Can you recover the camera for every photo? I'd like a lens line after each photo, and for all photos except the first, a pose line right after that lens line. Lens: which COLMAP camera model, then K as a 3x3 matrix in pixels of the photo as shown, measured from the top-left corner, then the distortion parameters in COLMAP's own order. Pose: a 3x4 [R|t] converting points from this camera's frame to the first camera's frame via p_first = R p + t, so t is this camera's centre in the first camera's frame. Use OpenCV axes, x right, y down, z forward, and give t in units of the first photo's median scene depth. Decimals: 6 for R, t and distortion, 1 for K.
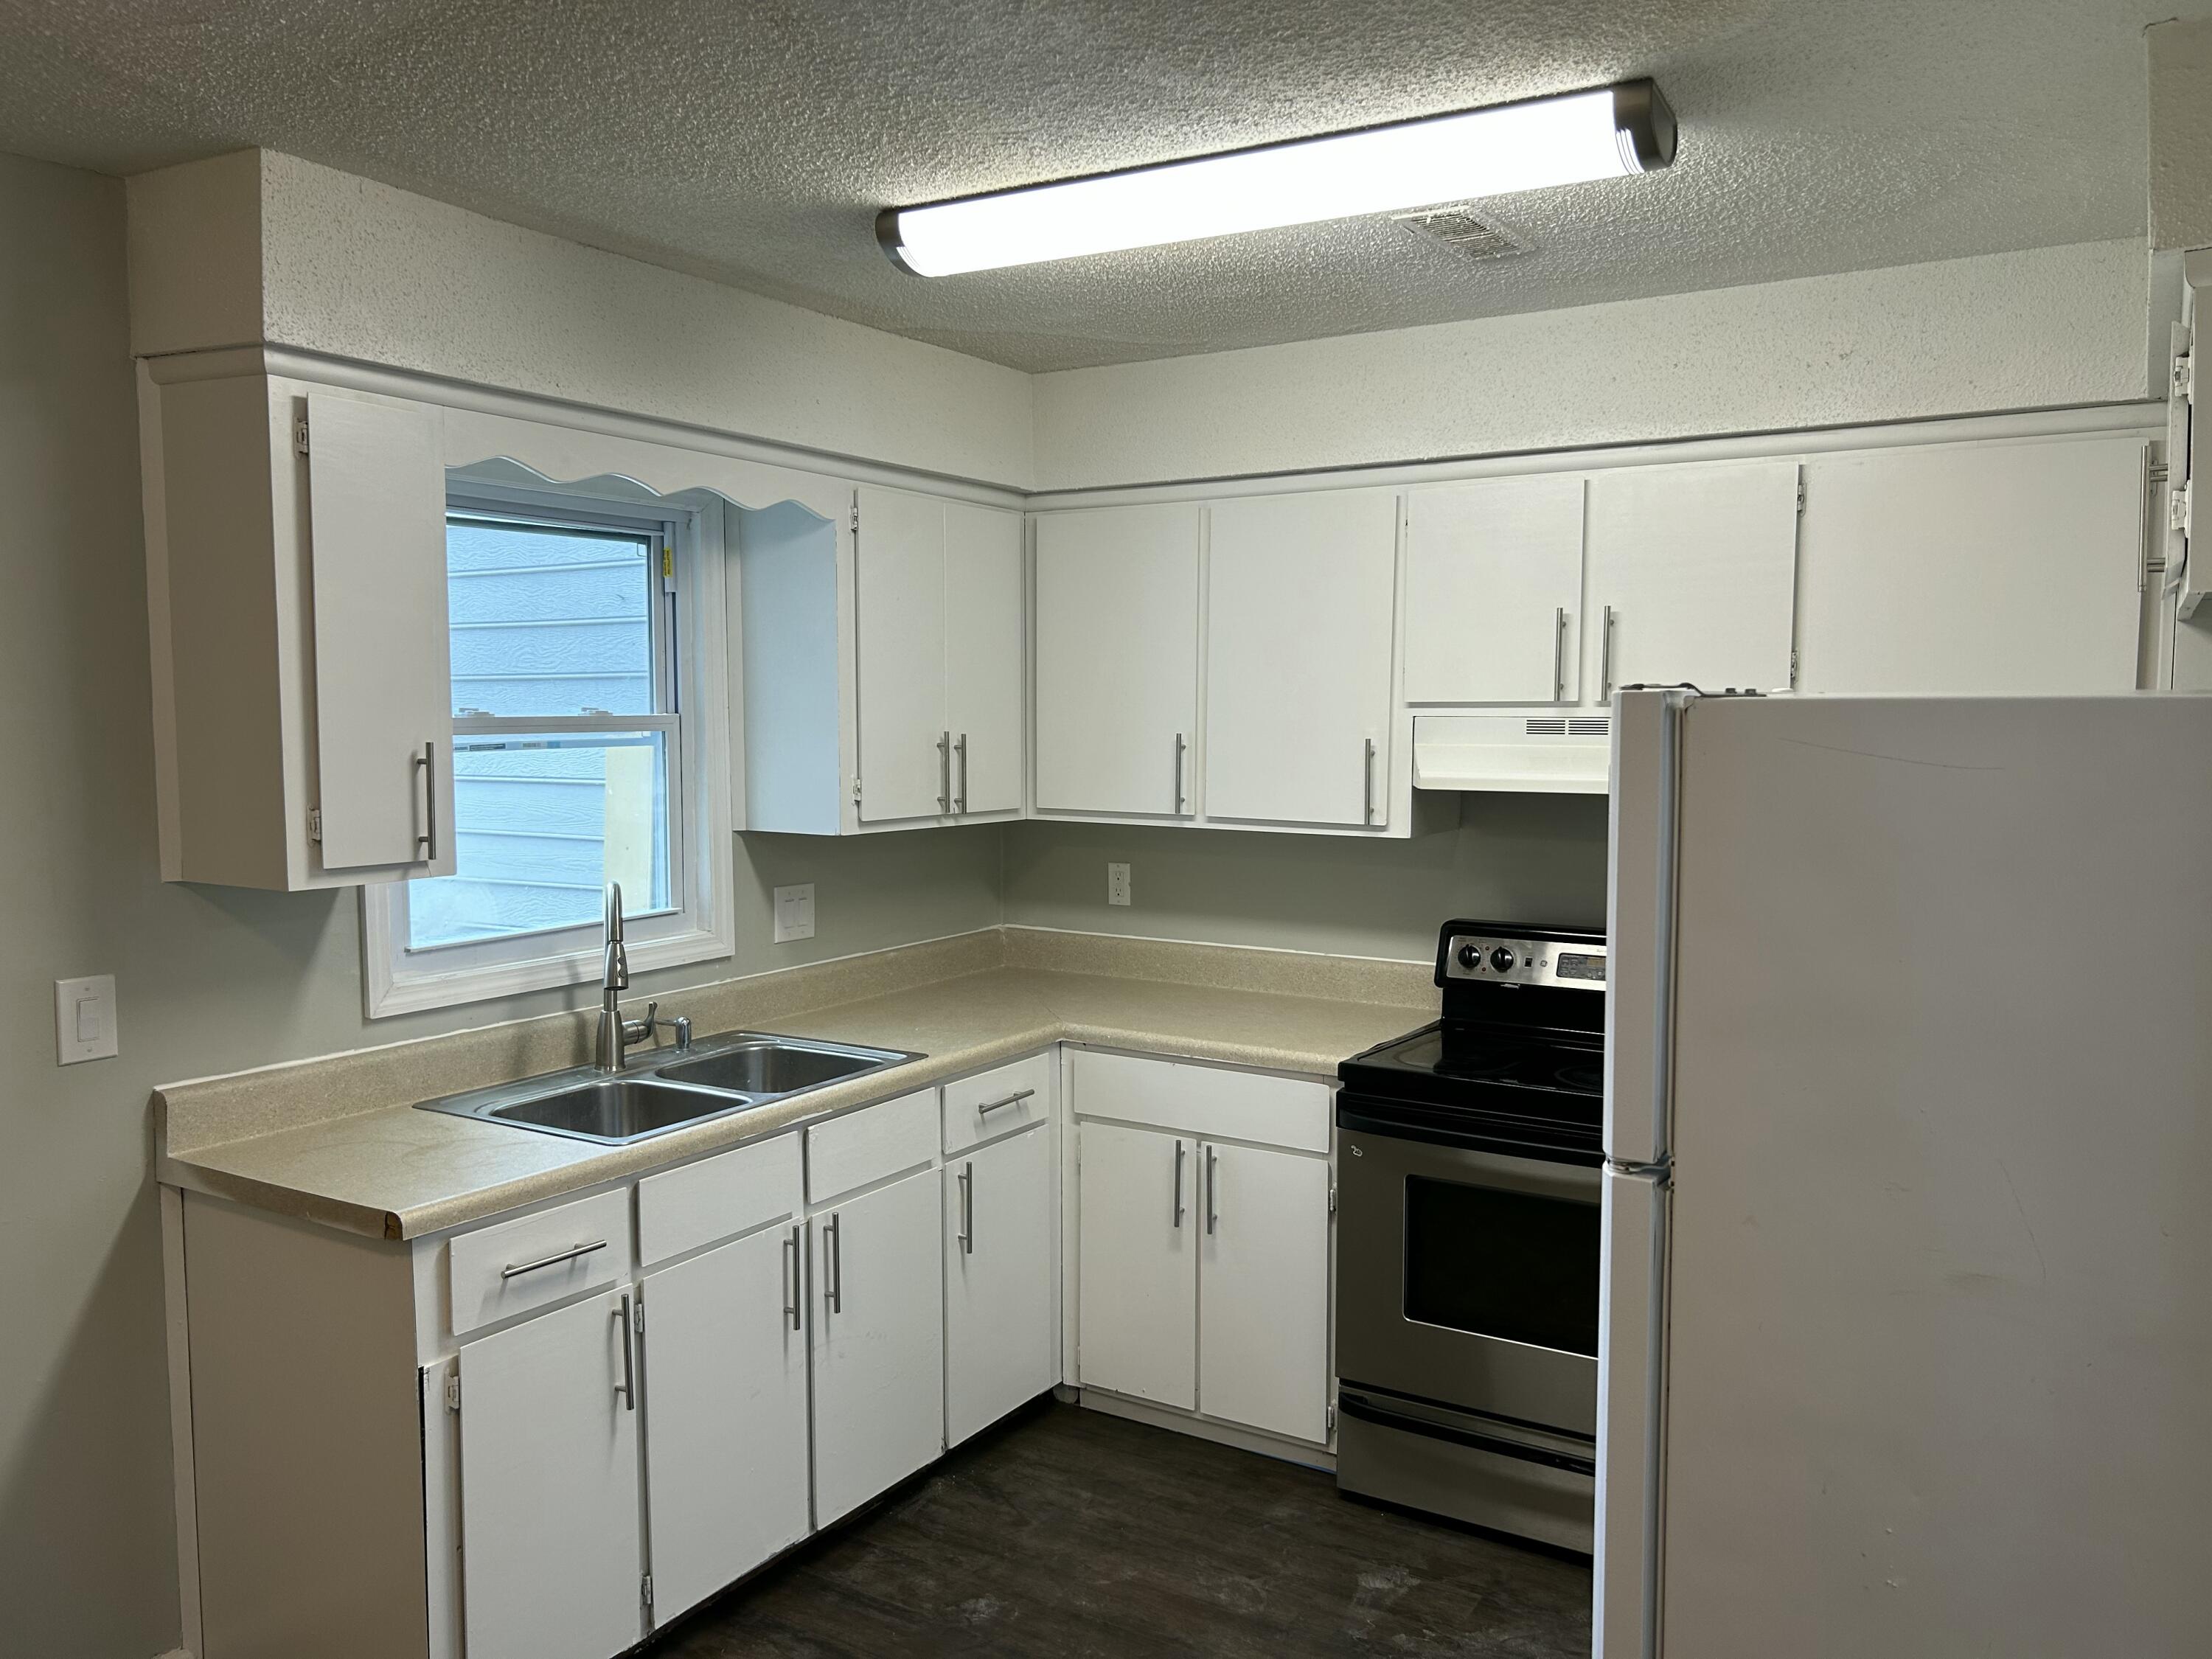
lens RADIAL K [[1677.3, 0, 1141.4], [0, 1677.3, 827.8], [0, 0, 1]] dist [-0.001238, -0.007151]
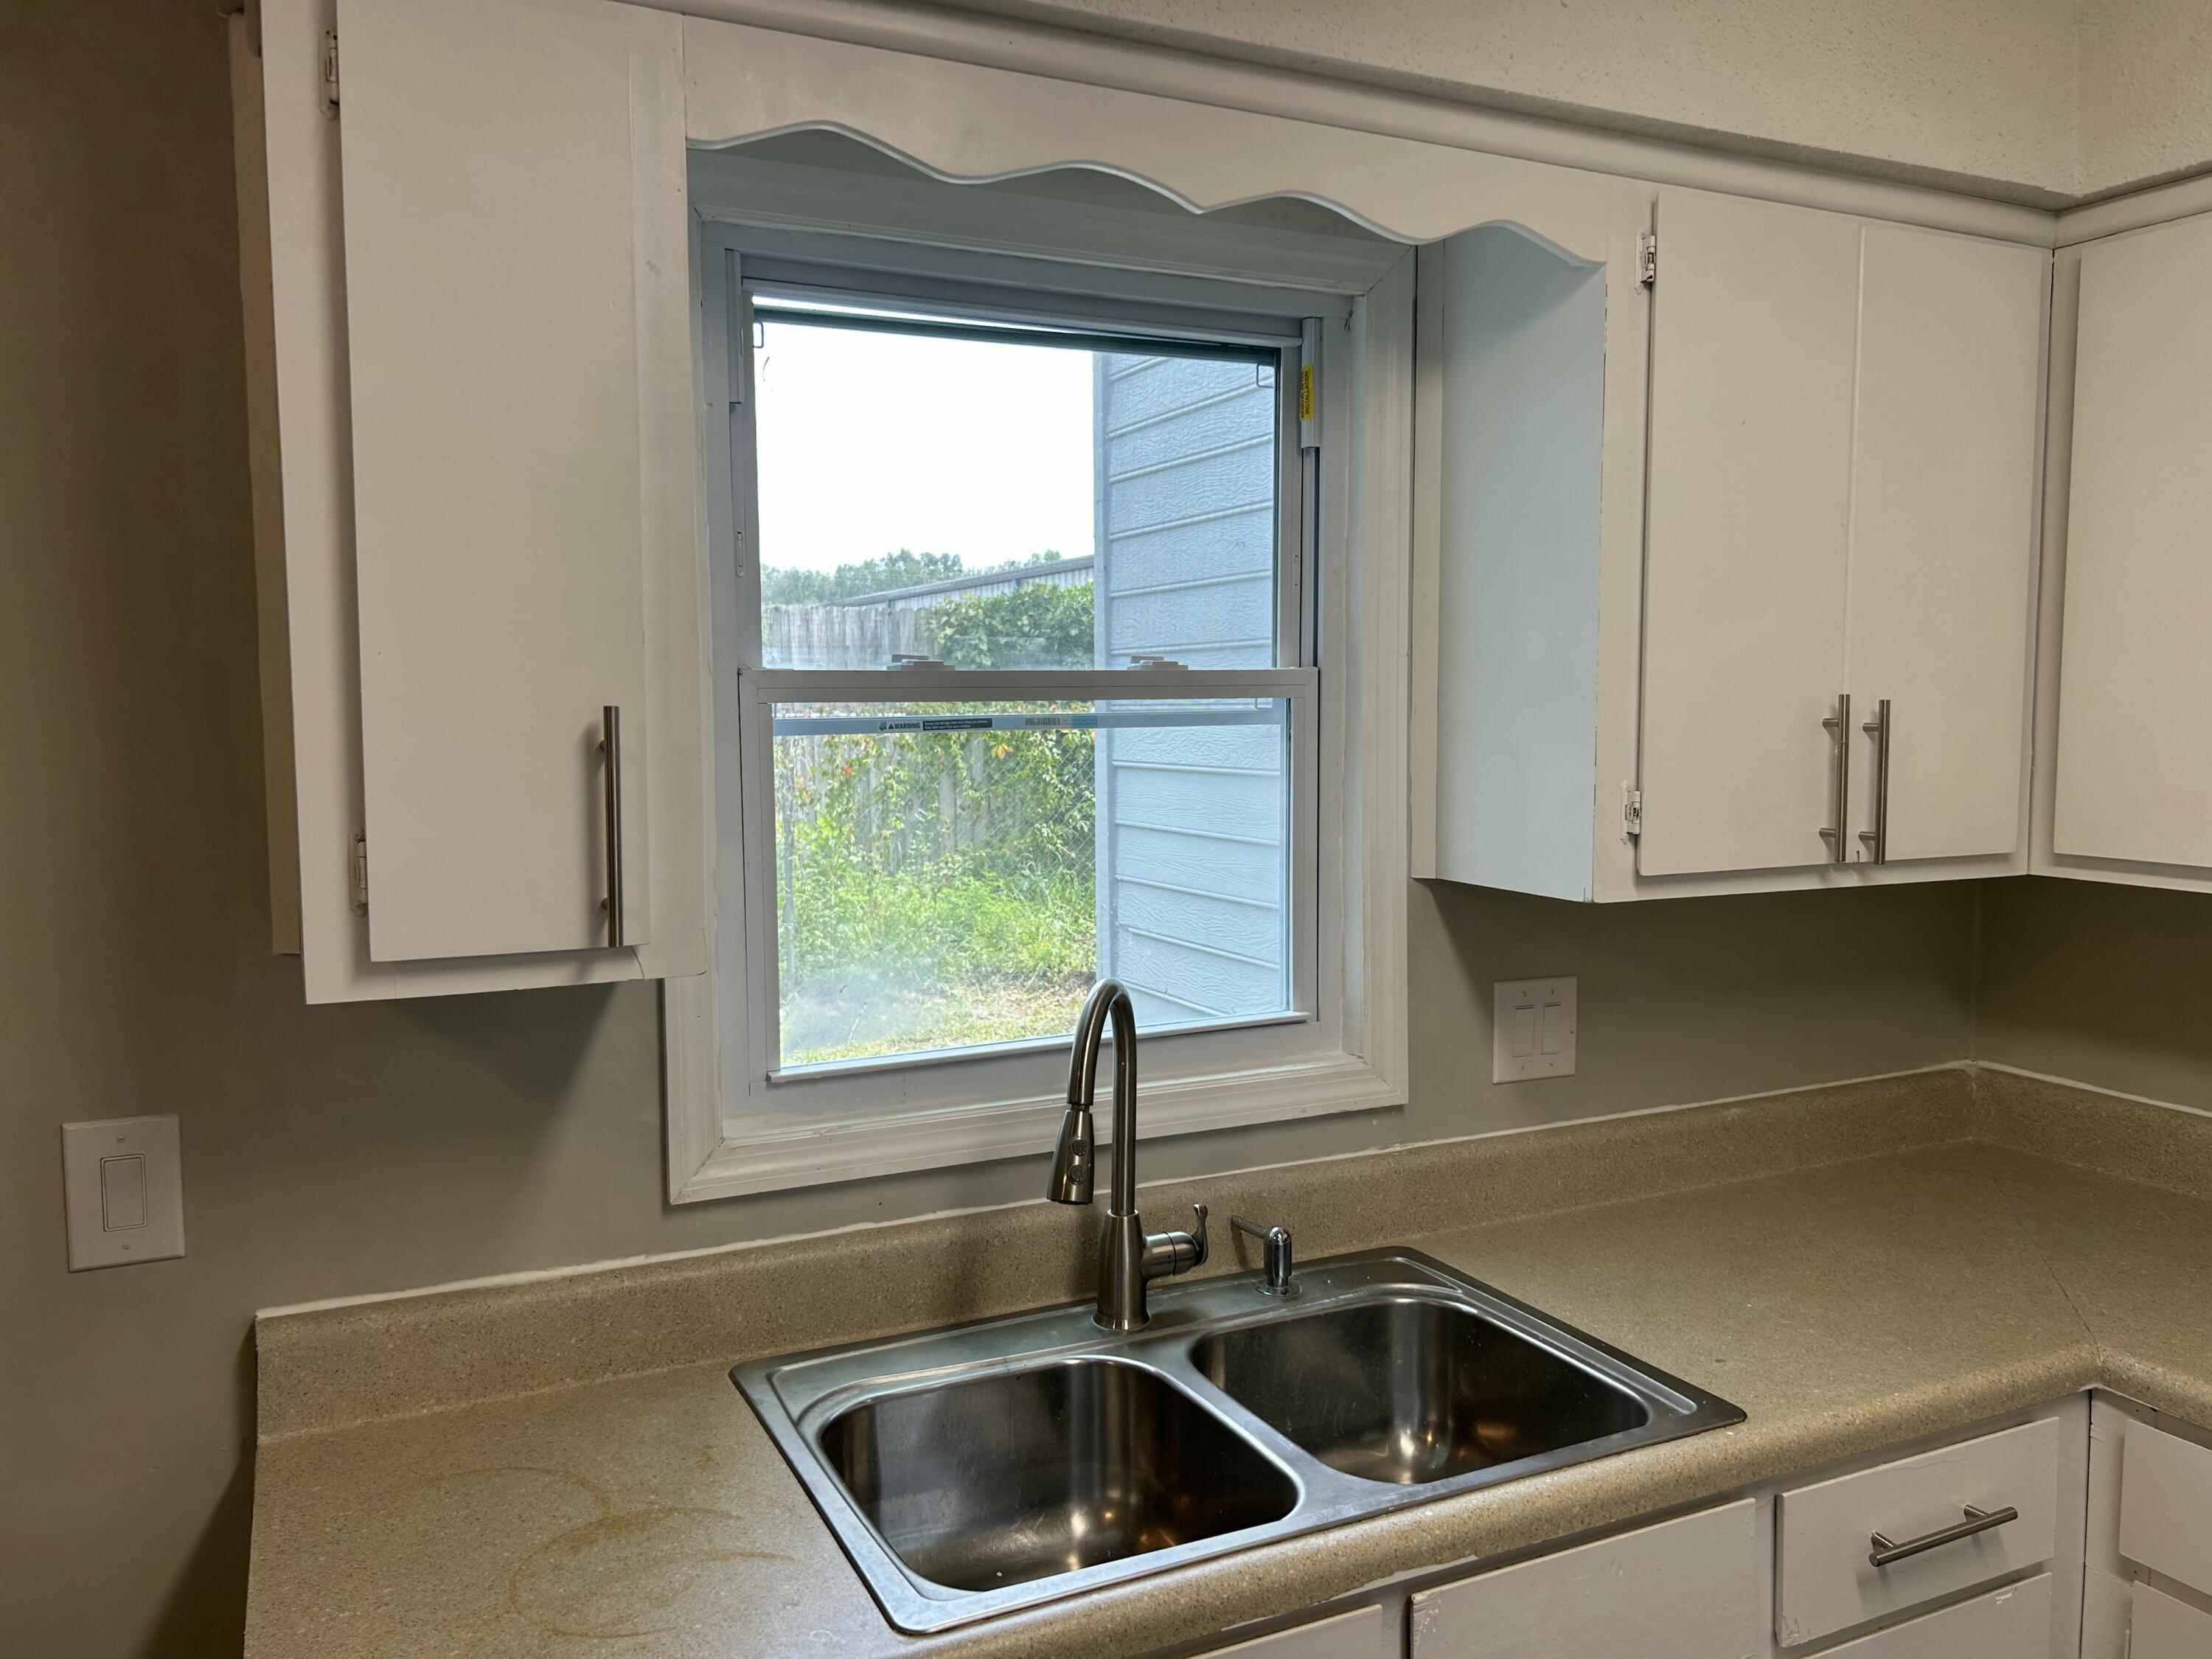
lens RADIAL K [[1666.8, 0, 1112.8], [0, 1666.8, 836.2], [0, 0, 1]] dist [0.041238, -0.045790]
pose [[0.837351, 0.037198, -0.545398, -0.028397], [-0.031451, 0.999308, 0.019868, -0.020343], [0.545760, 0.000517, 0.837942, 0.499142]]
